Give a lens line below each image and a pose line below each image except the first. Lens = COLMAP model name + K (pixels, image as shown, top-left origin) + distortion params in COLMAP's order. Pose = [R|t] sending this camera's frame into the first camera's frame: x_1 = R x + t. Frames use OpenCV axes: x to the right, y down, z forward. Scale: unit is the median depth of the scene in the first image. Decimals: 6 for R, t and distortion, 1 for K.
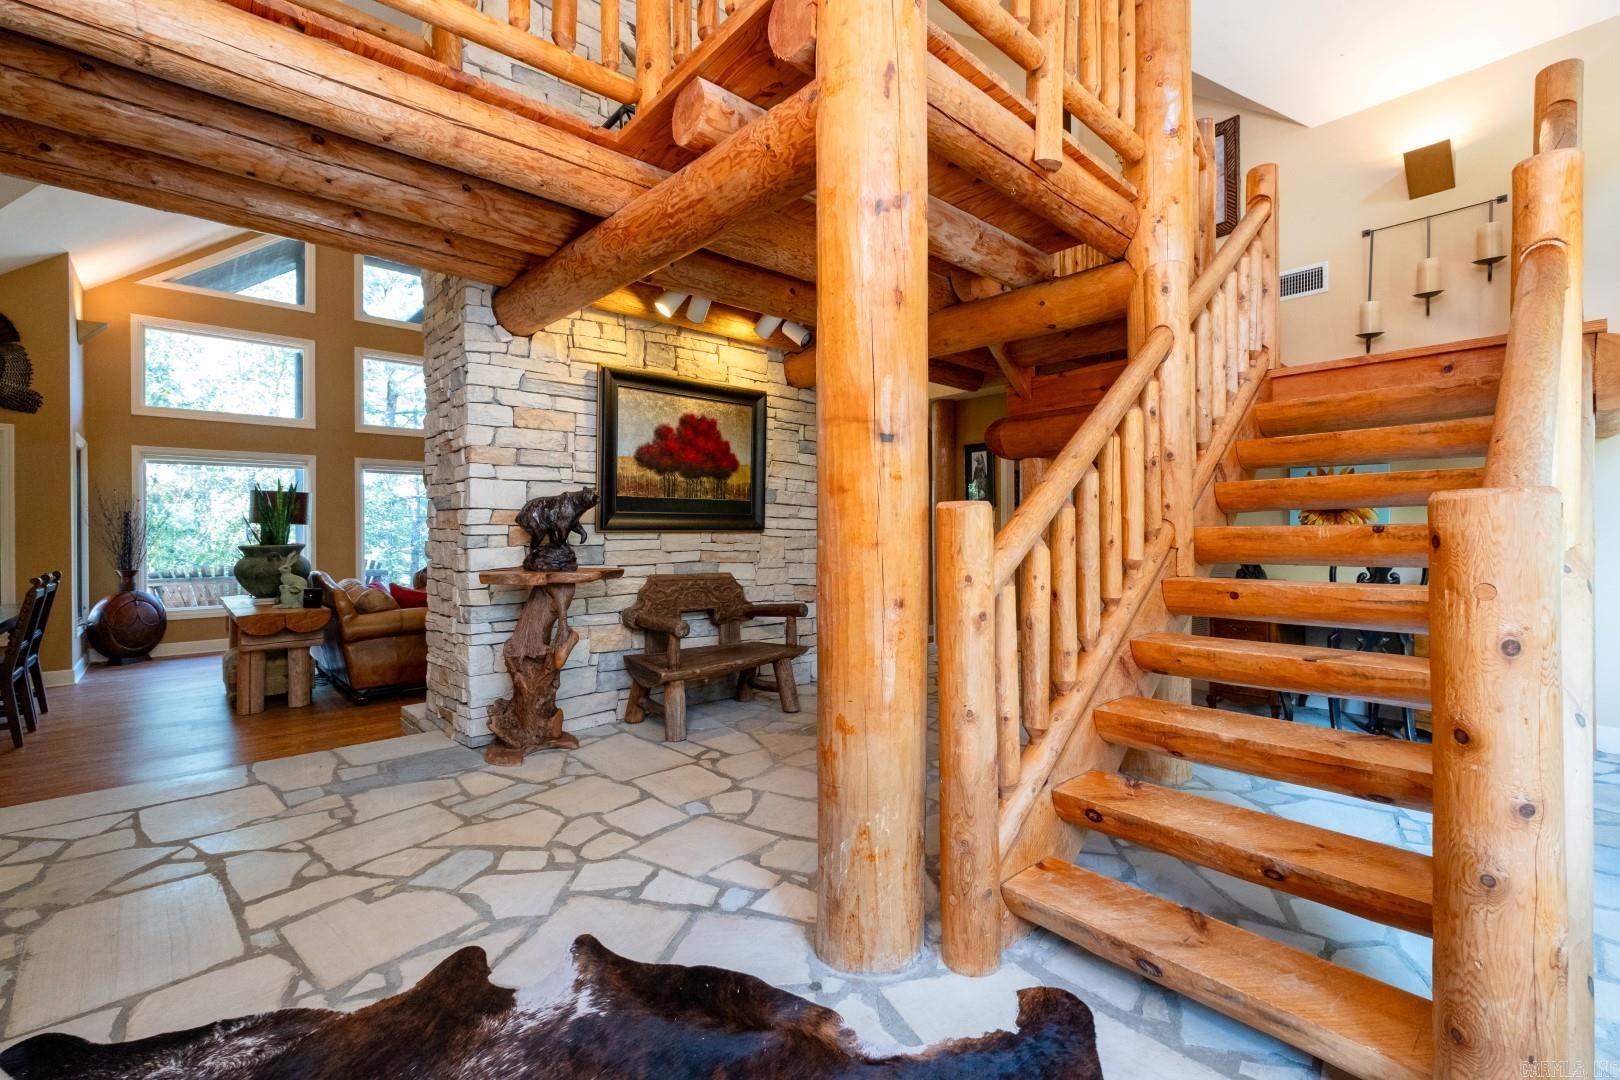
lens RADIAL K [[703.7, 0, 813.5], [0, 703.7, 527.0], [0, 0, 1]] dist [0.008277, -0.002025]
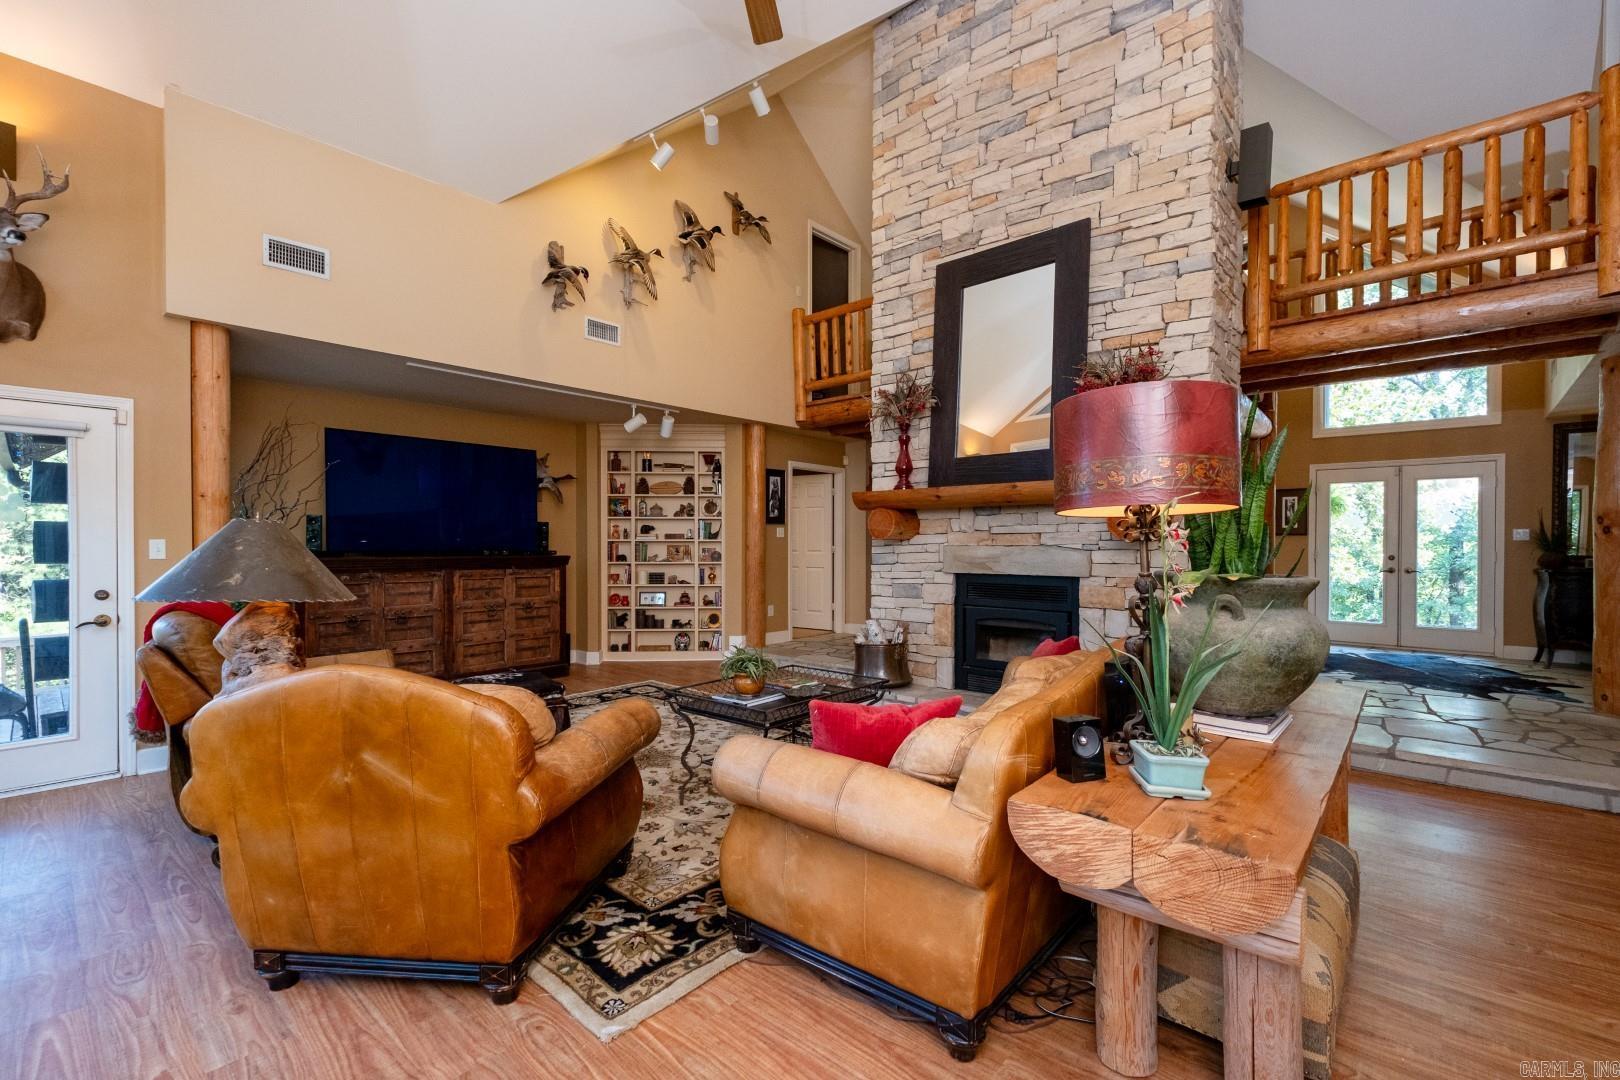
lens RADIAL K [[703.7, 0, 824.5], [0, 703.7, 550.0], [0, 0, 1]] dist [0.008277, -0.002025]
pose [[-0.116511, -0.006587, 0.993168, -2.314824], [-0.014607, 0.999881, 0.004918, 0.021656], [-0.993082, -0.013934, -0.116593, 2.589533]]
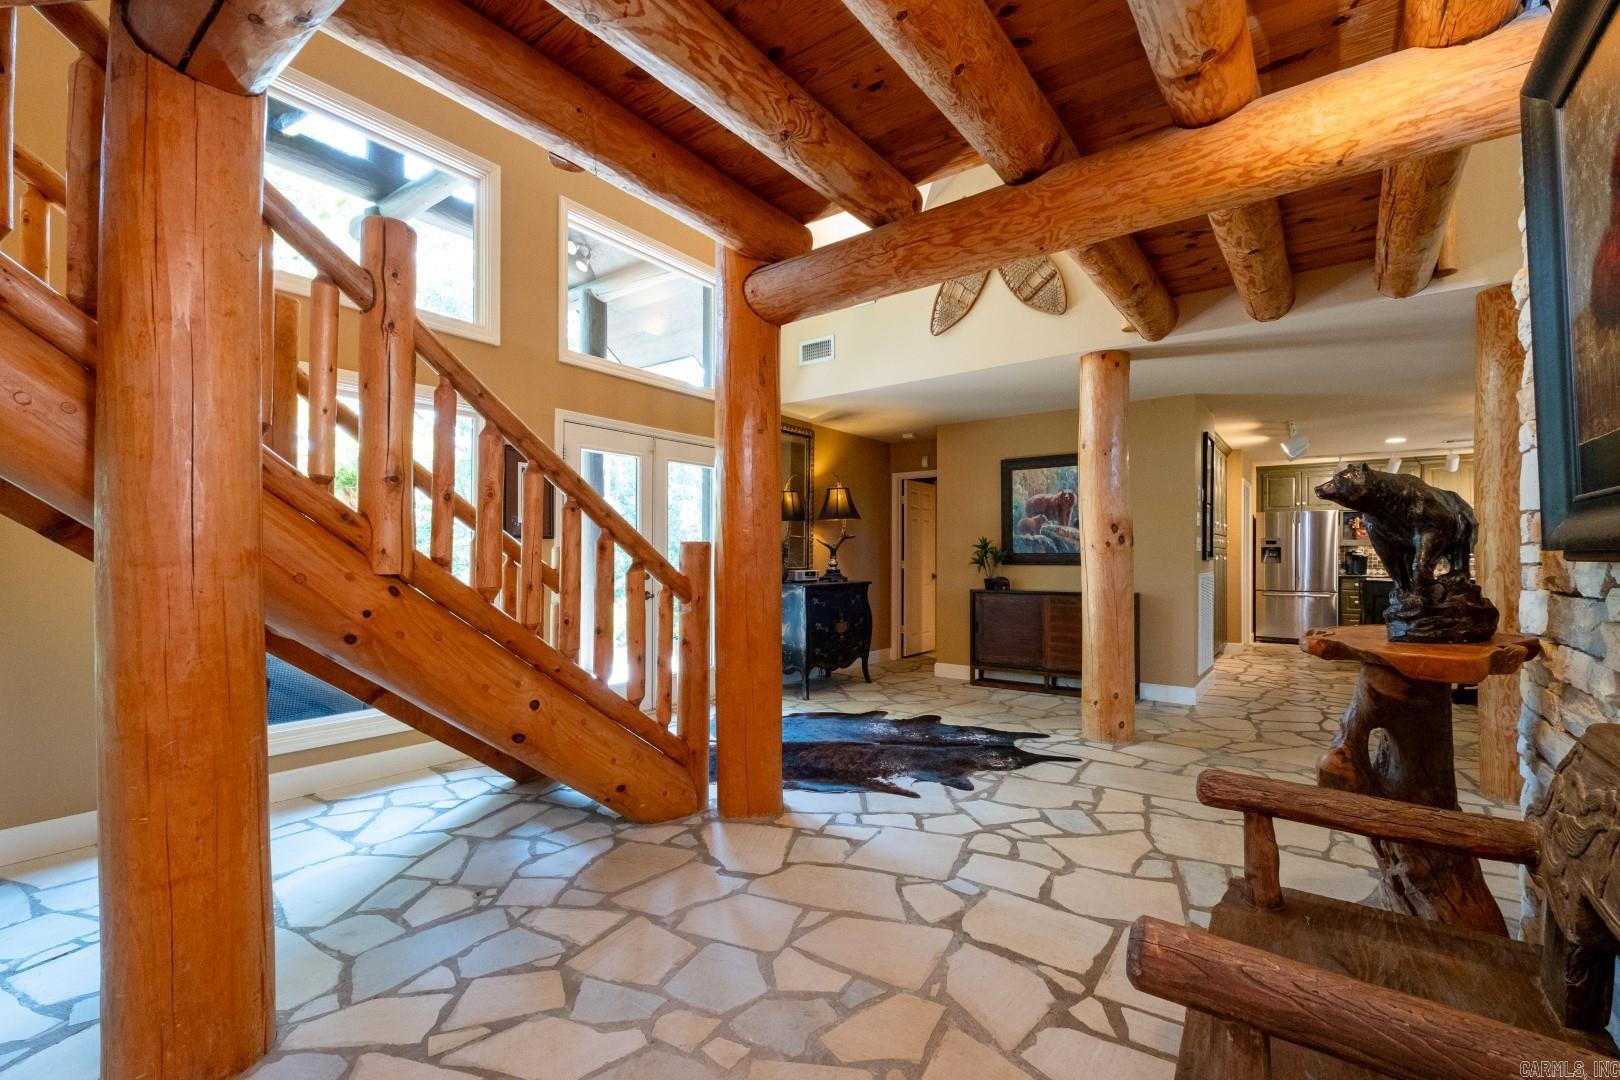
lens RADIAL K [[703.7, 0, 810.0], [0, 703.7, 551.6], [0, 0, 1]] dist [0.008277, -0.002025]
pose [[-0.980569, 0.001196, -0.196169, 0.187992], [0.004574, 0.999849, -0.016768, 0.008194], [0.196120, -0.017339, -0.980427, 1.871807]]
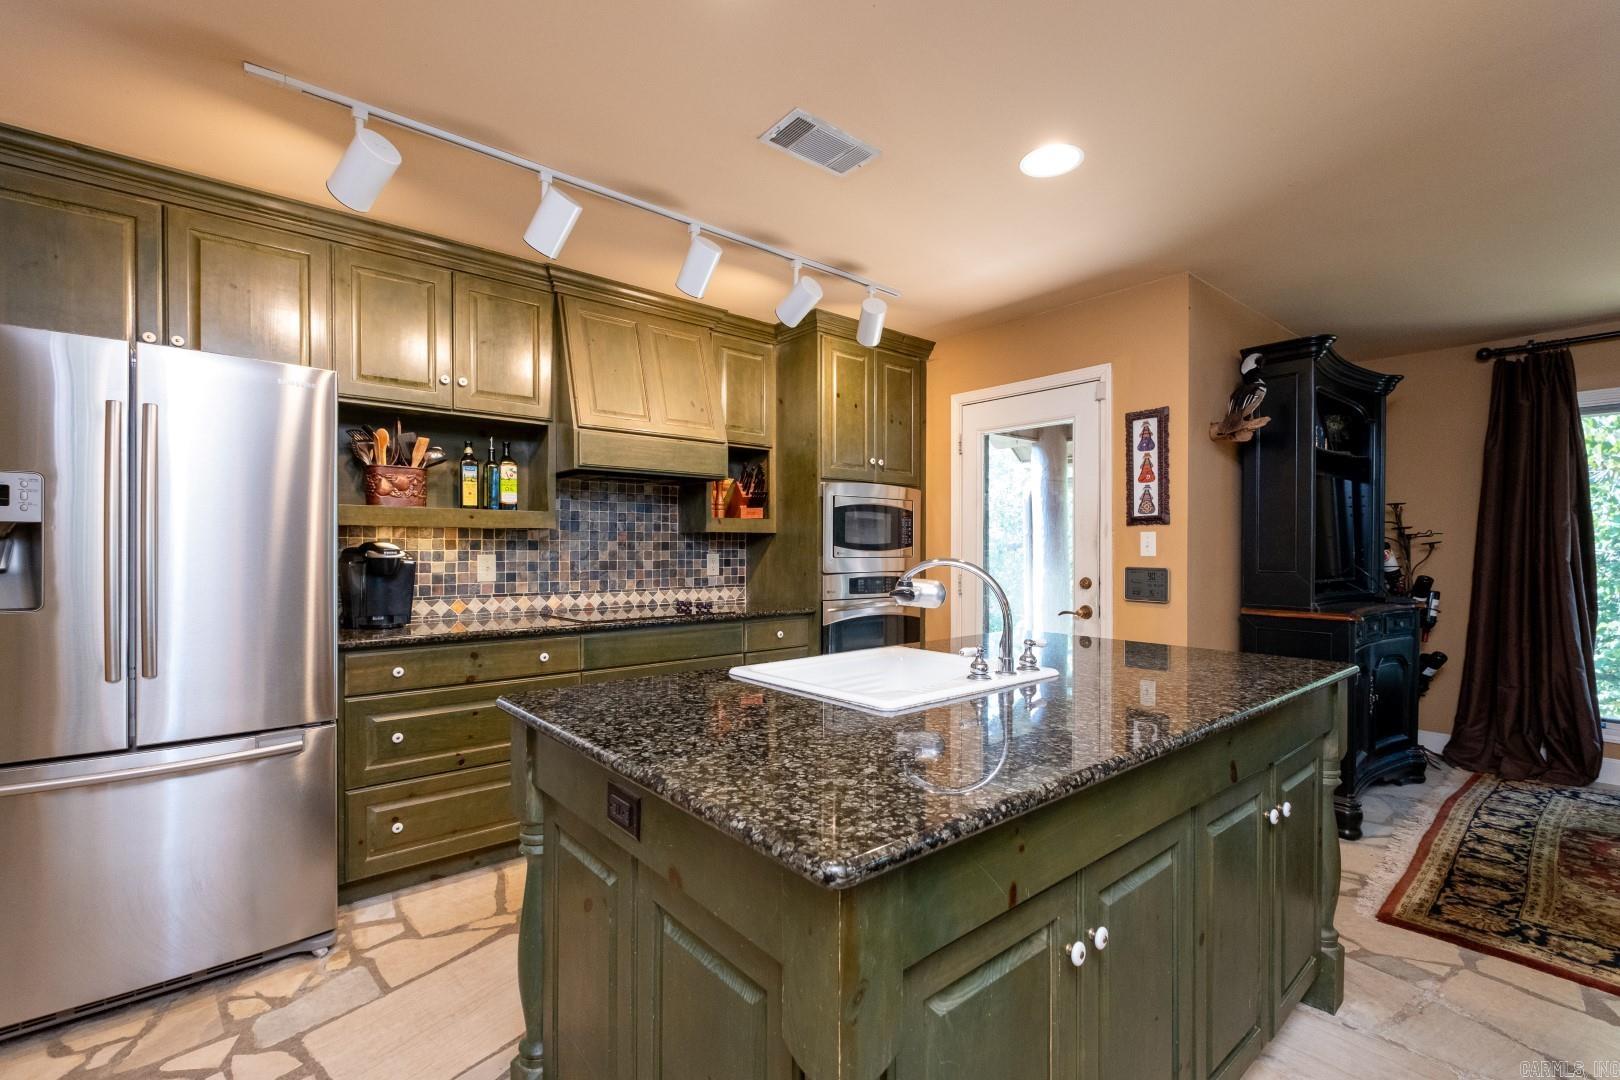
lens RADIAL K [[703.7, 0, 810.8], [0, 703.7, 553.6], [0, 0, 1]] dist [0.008277, -0.002025]
pose [[-0.027897, 0.013823, -0.999515, -2.141629], [0.009728, 0.999861, 0.013557, -0.035171], [0.999563, -0.009345, -0.028028, -0.366780]]
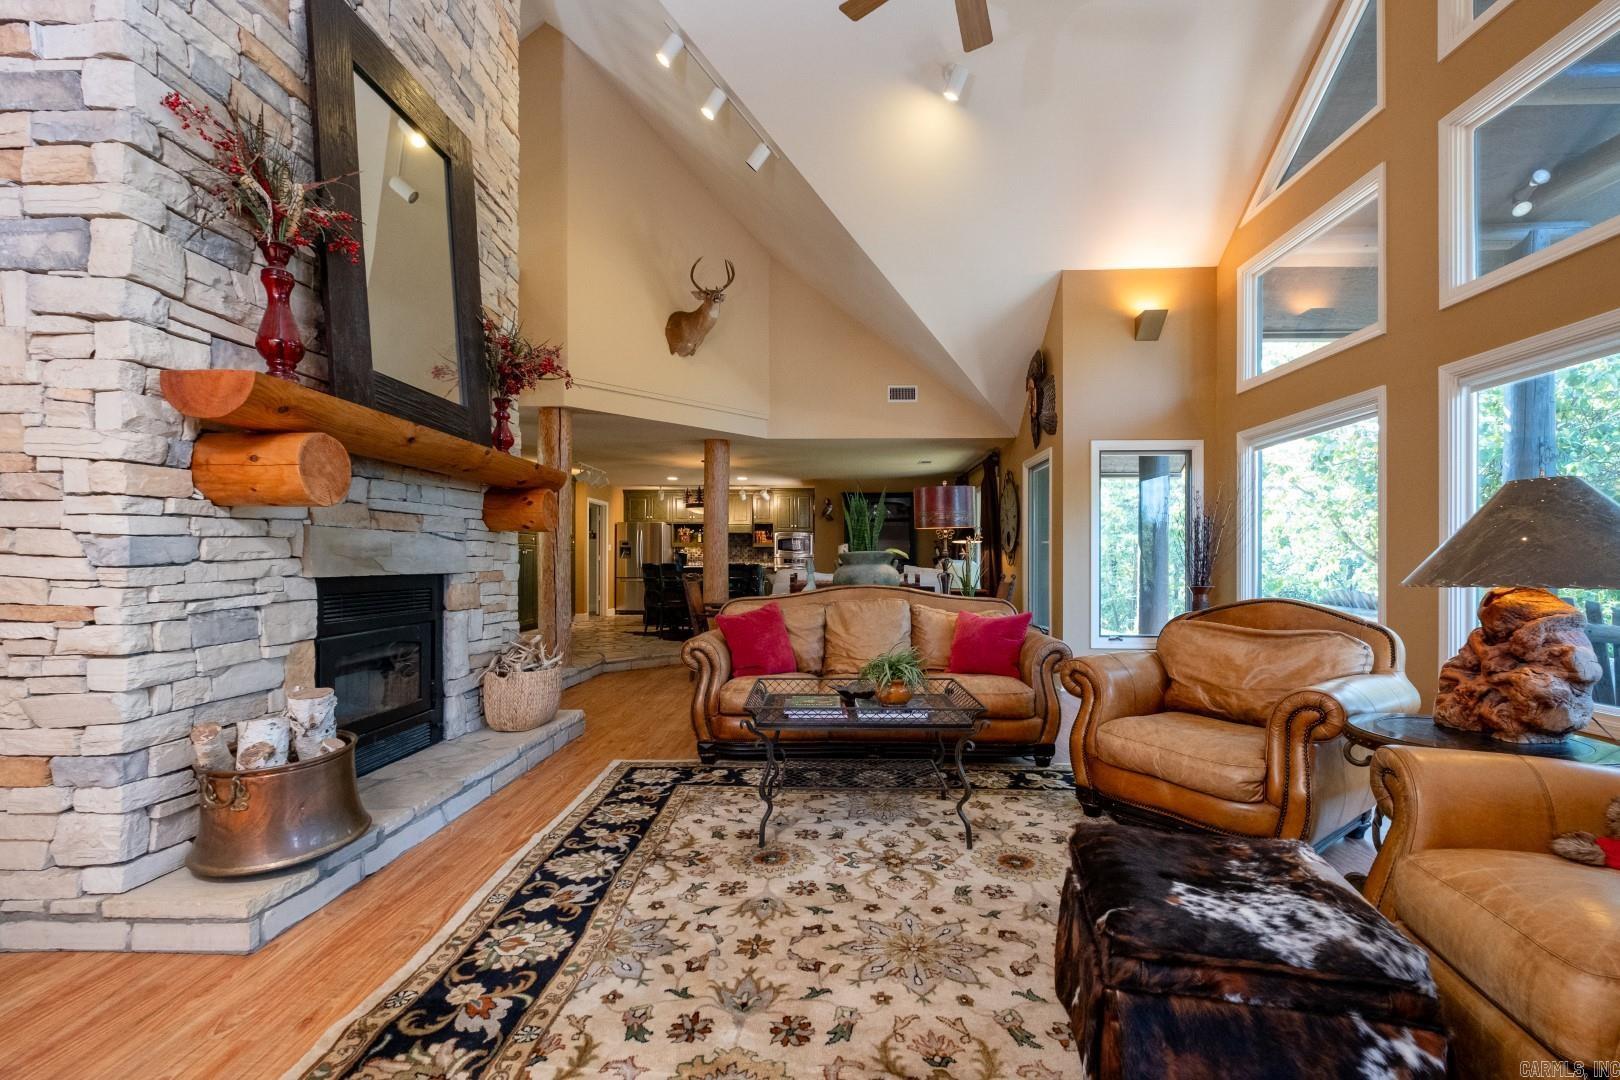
lens RADIAL K [[703.7, 0, 815.7], [0, 703.7, 557.9], [0, 0, 1]] dist [0.008277, -0.002025]
pose [[-0.695803, 0.002261, -0.718229, -0.135076], [0.014471, 0.999836, -0.010872, 0.083607], [0.718087, -0.017958, -0.695722, 3.247273]]
